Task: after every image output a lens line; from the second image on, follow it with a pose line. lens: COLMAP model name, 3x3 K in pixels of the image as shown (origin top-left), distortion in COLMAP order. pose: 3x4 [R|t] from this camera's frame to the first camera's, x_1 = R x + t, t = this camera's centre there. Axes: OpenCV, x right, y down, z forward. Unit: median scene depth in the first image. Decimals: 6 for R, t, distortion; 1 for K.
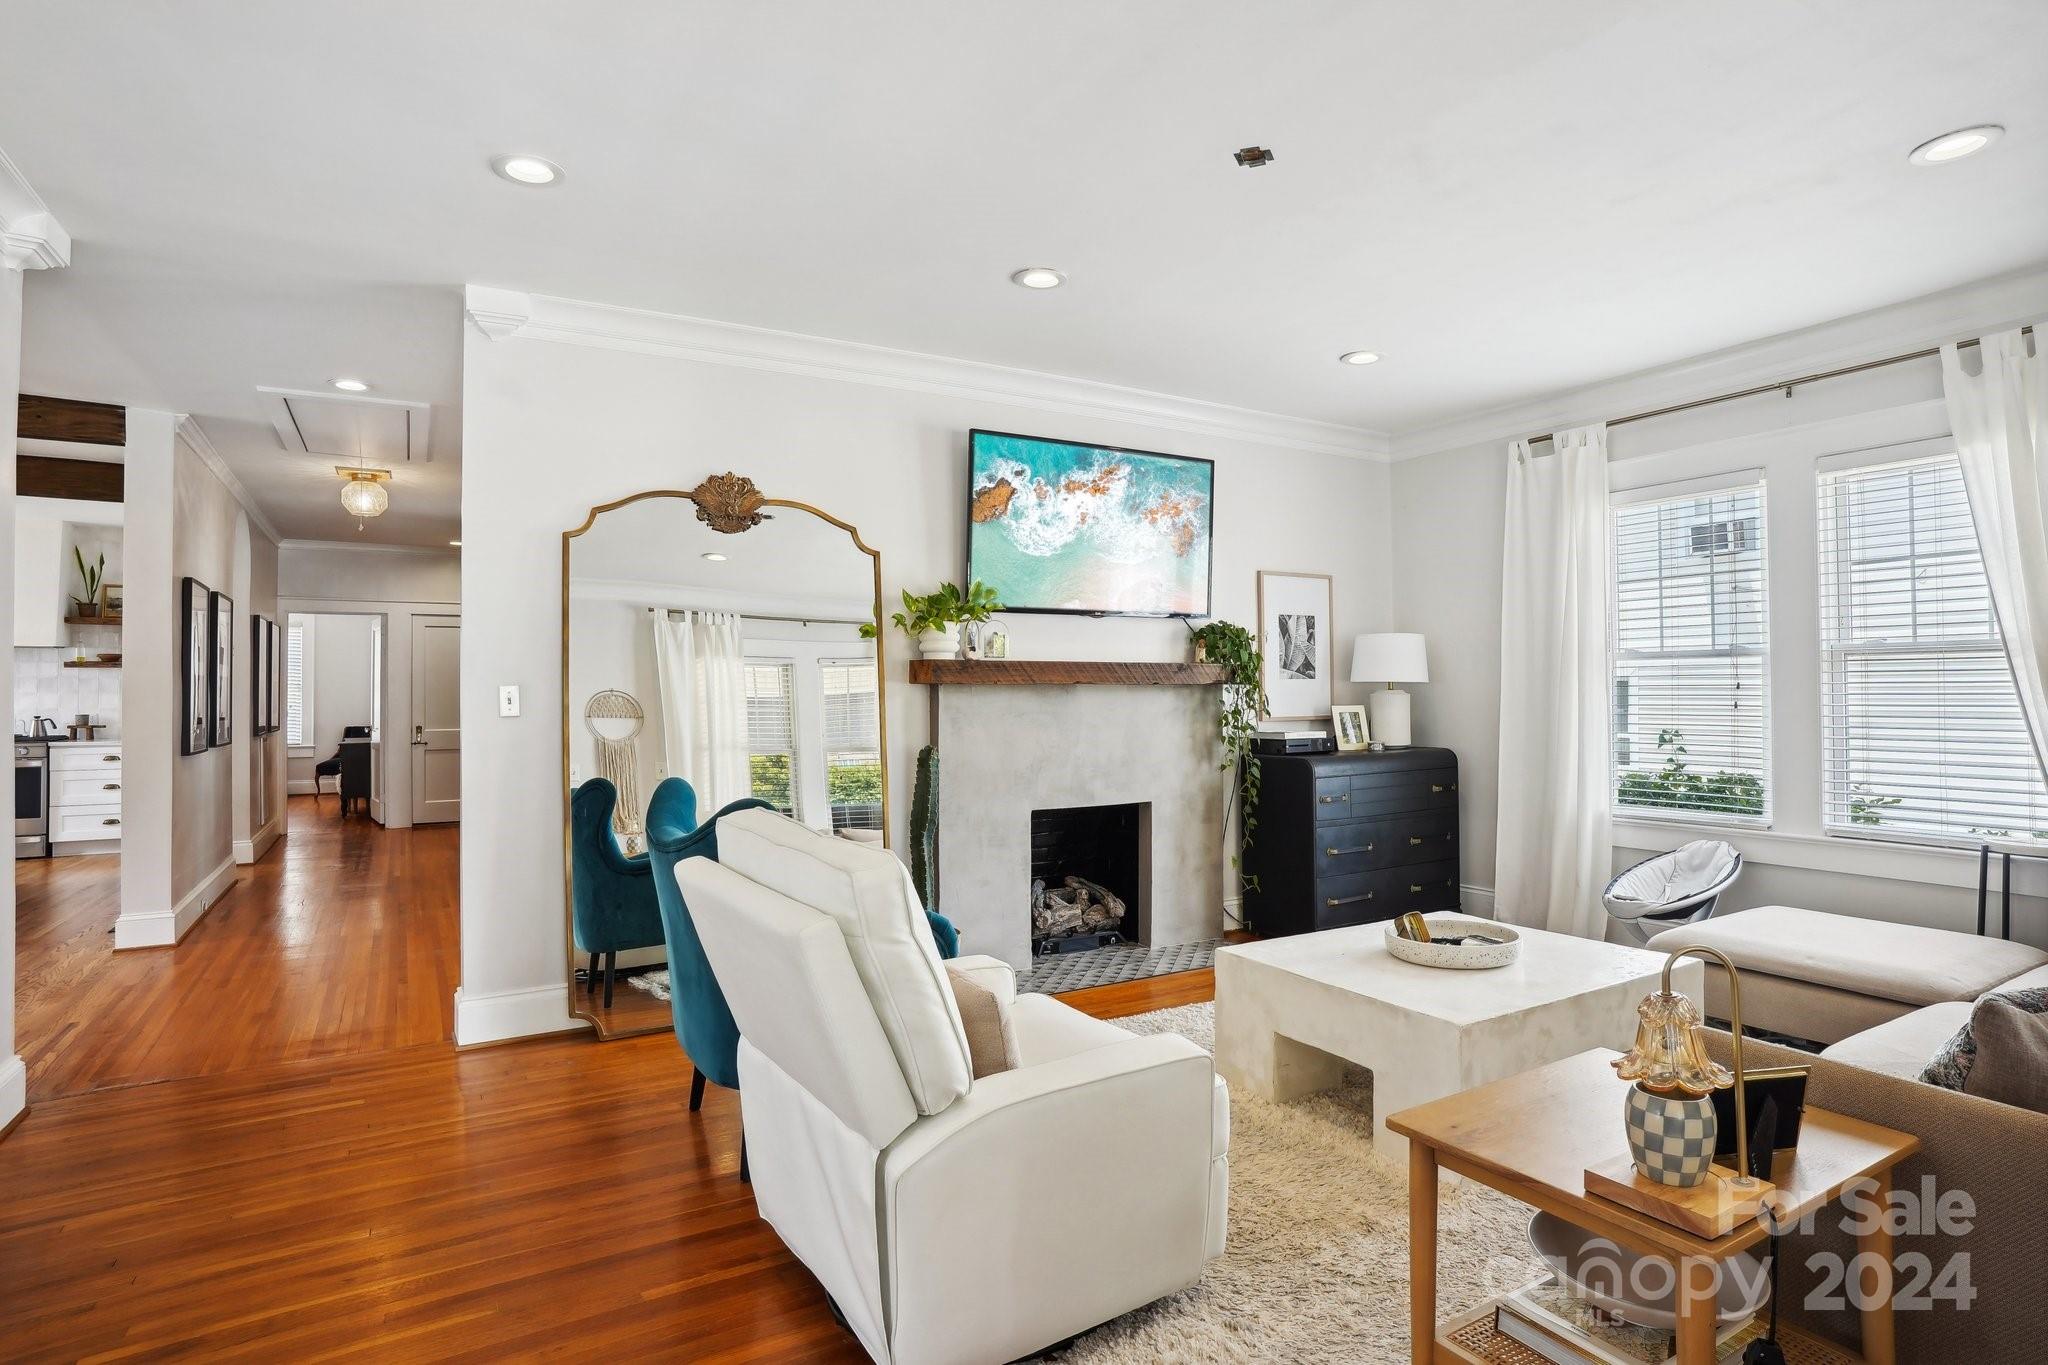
lens RADIAL K [[1105.3, 0, 1048.4], [0, 1105.3, 691.6], [0, 0, 1]] dist [-0.060255, 0.031700]
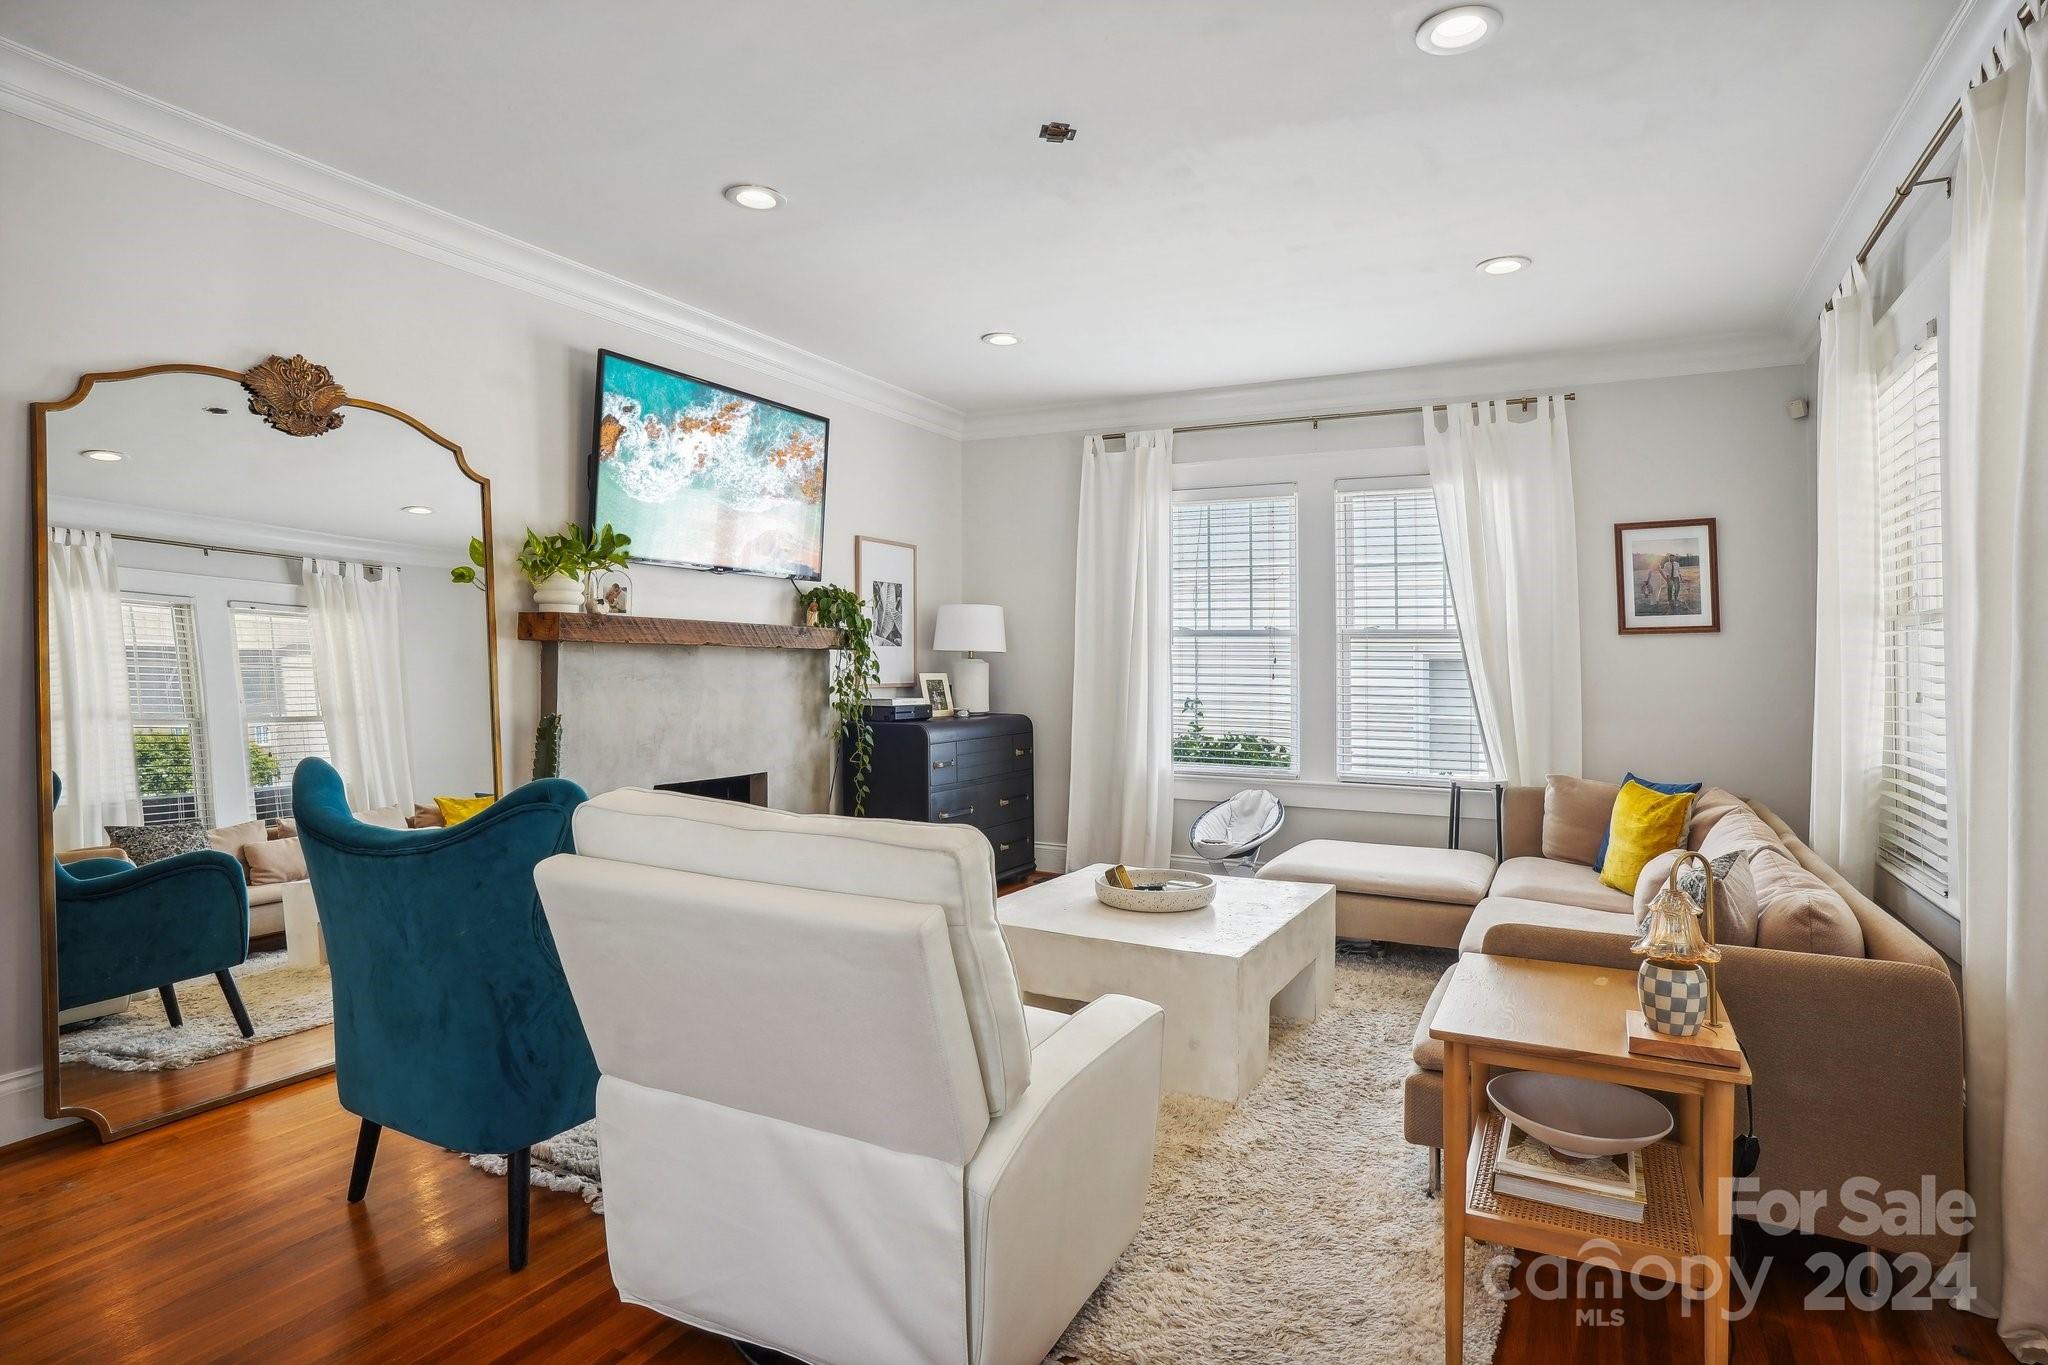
lens RADIAL K [[1105.3, 0, 1044.6], [0, 1105.3, 665.5], [0, 0, 1]] dist [-0.060255, 0.031700]
pose [[0.849661, 0.016248, 0.527079, -0.213939], [-0.018718, 0.999825, -0.000647, 0.004889], [-0.526997, -0.009316, 0.849816, 0.081433]]
